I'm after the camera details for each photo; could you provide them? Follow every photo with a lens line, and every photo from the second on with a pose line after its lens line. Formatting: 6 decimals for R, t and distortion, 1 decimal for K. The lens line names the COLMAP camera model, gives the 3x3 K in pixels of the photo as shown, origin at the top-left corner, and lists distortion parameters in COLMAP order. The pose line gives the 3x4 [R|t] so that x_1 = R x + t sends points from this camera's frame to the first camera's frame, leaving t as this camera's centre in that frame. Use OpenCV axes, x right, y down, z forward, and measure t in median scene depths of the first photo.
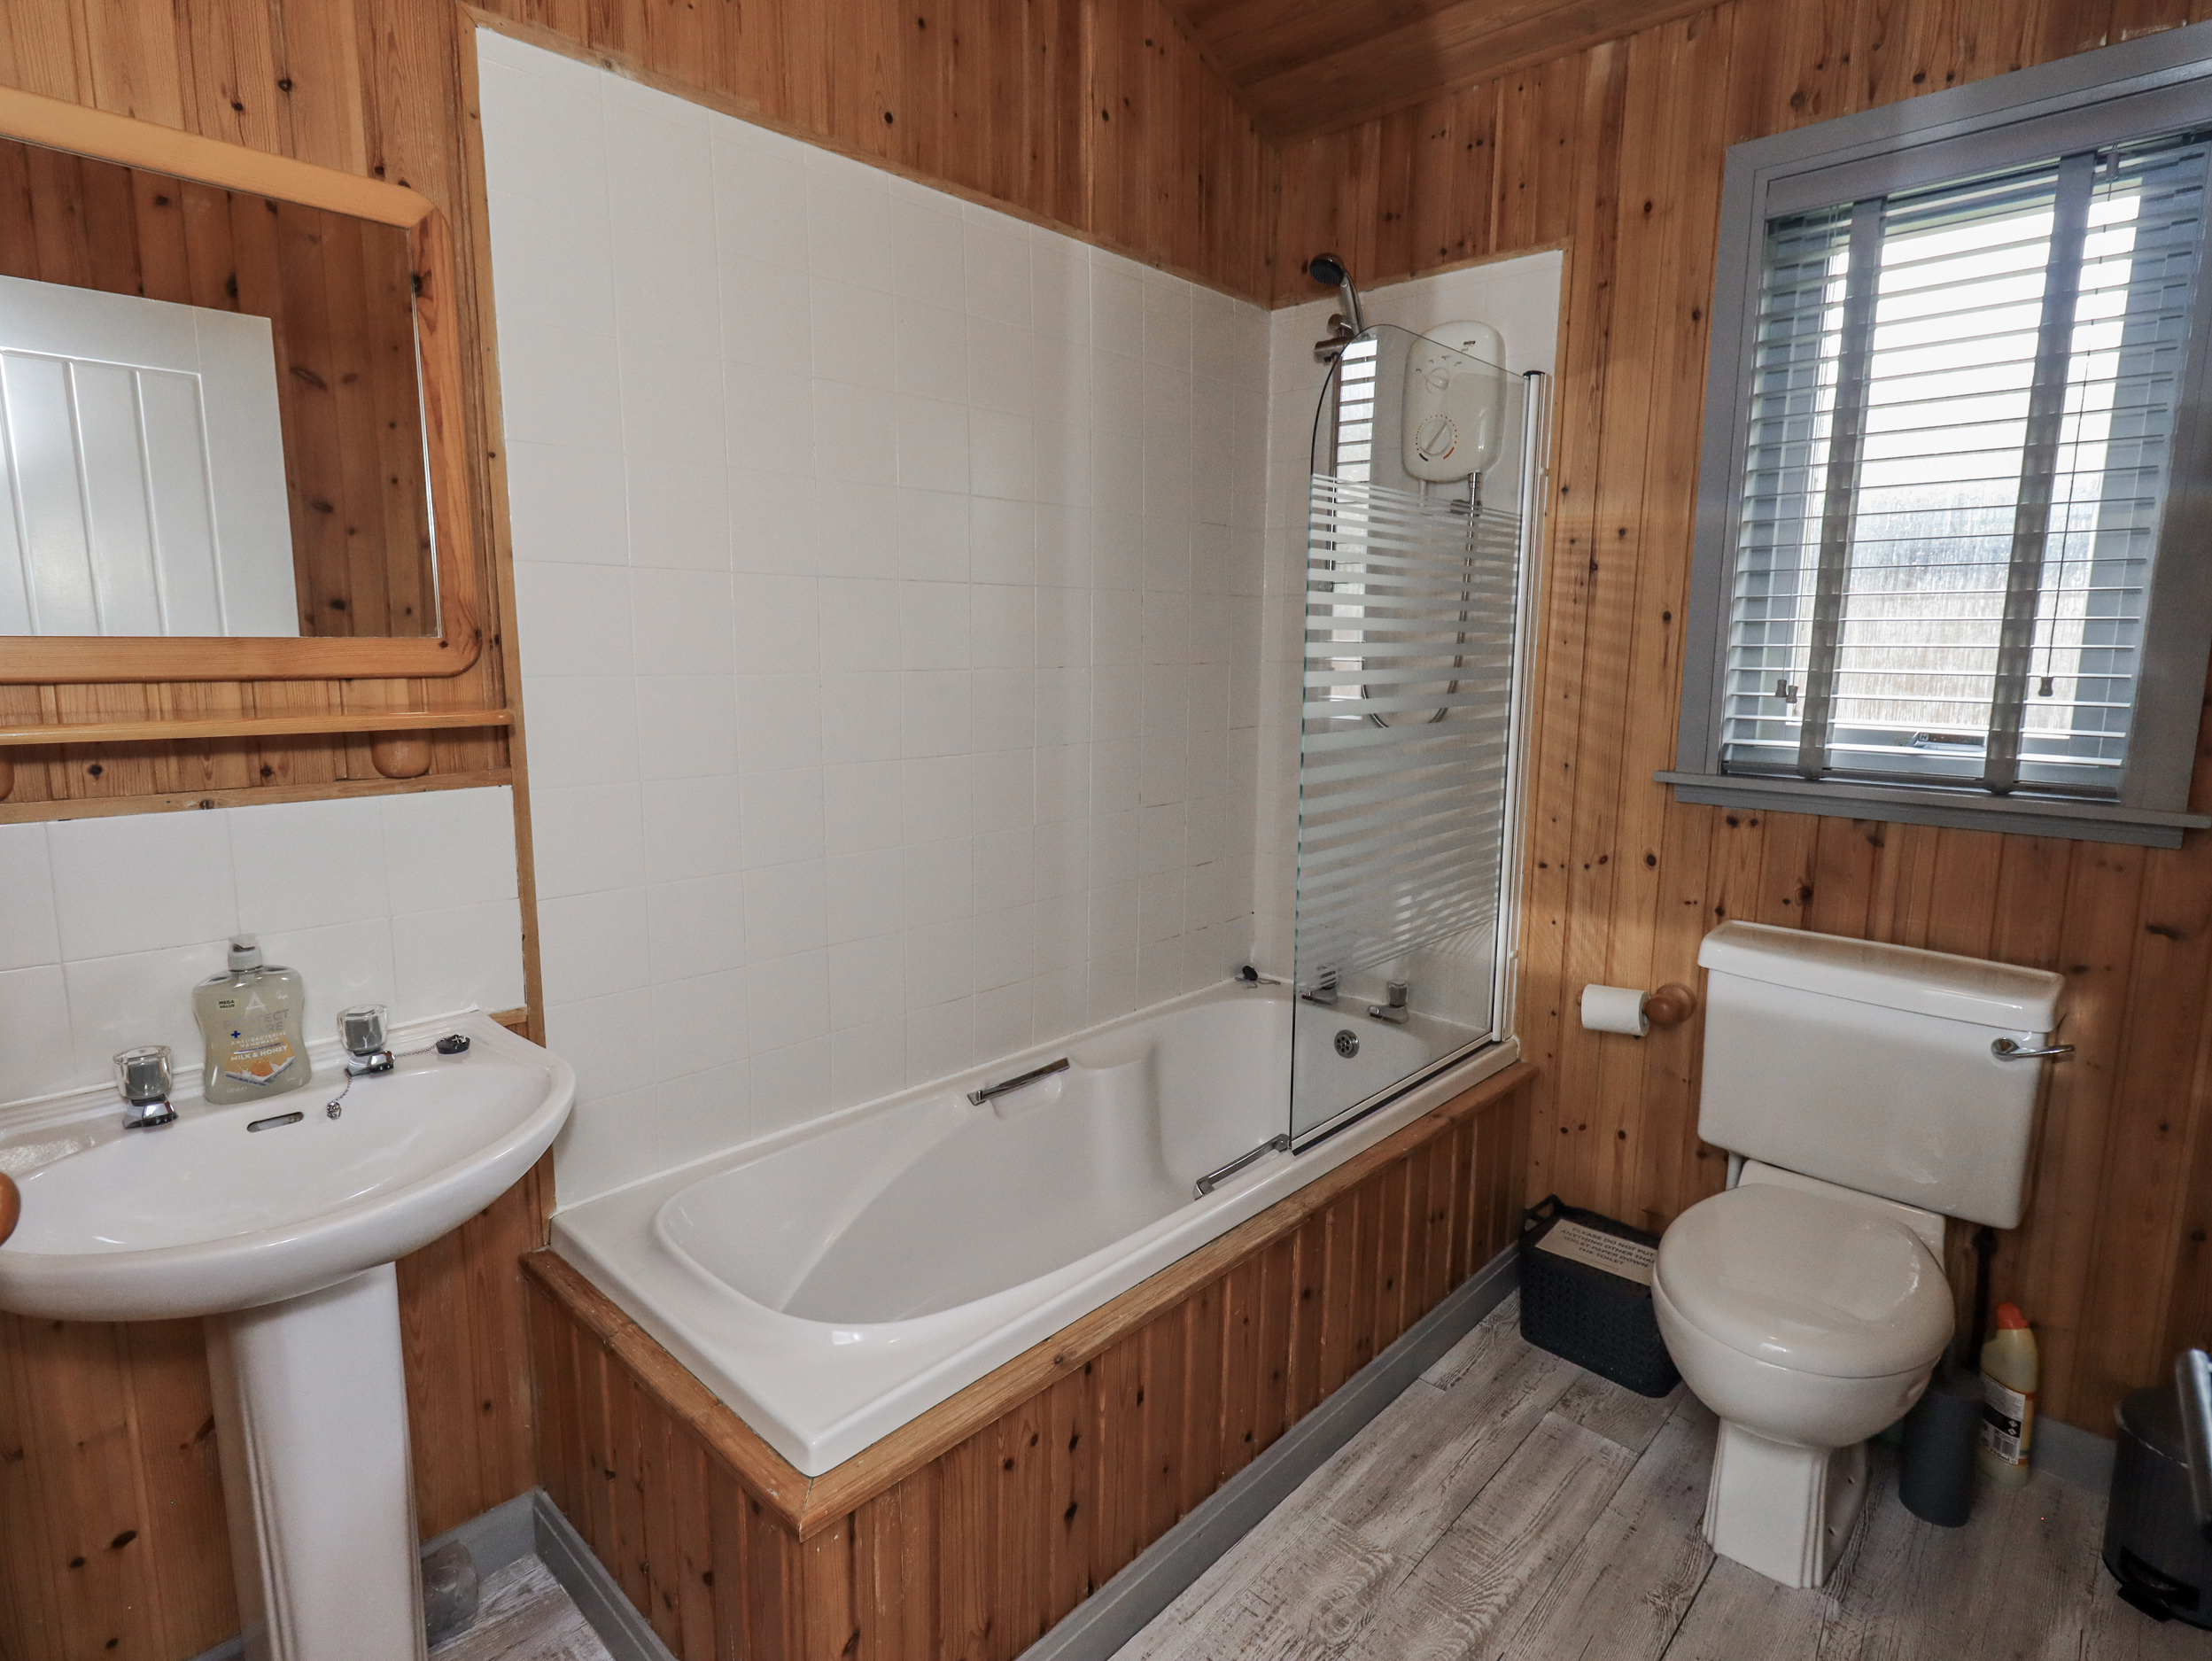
lens RADIAL K [[1150.5, 0, 1114.8], [0, 1150.5, 820.5], [0, 0, 1]] dist [0.007288, 0.000186]
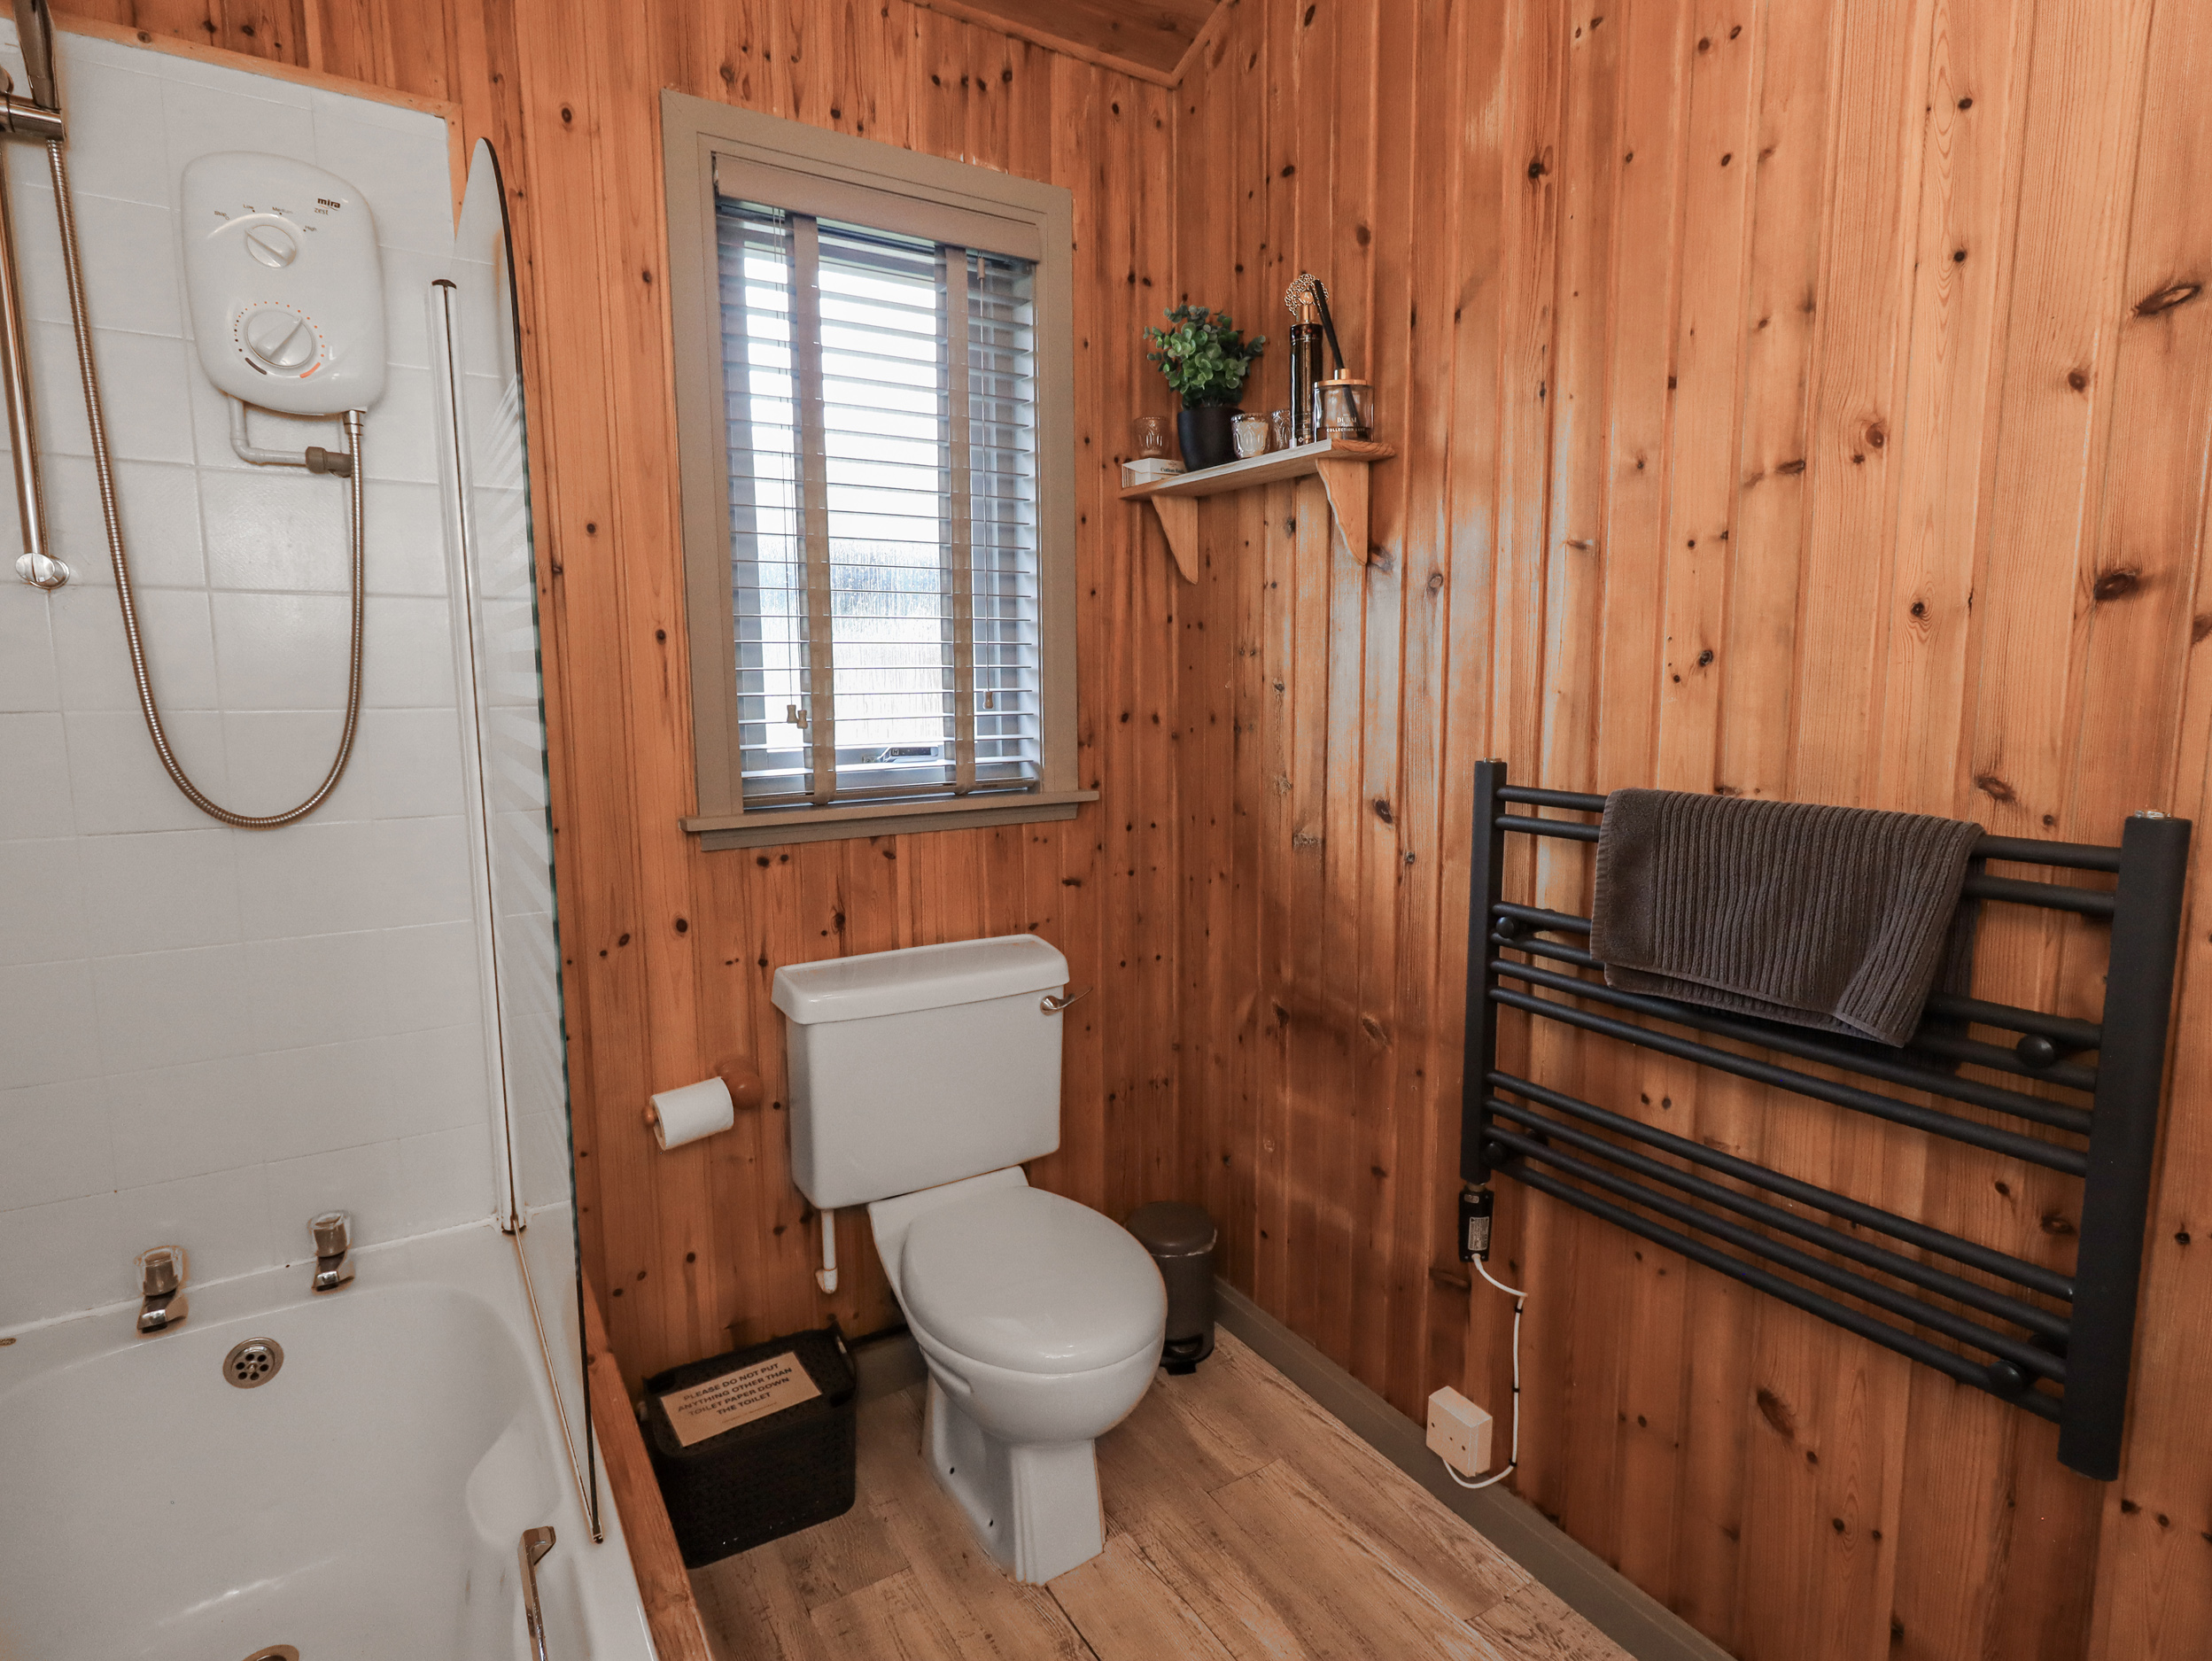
lens RADIAL K [[1150.5, 0, 1114.8], [0, 1150.5, 820.5], [0, 0, 1]] dist [0.007288, 0.000186]
pose [[0.250722, -0.136213, 0.958428, -0.268386], [0.160491, 0.982199, 0.097608, -0.077781], [-0.954663, 0.129347, 0.268120, 0.503365]]
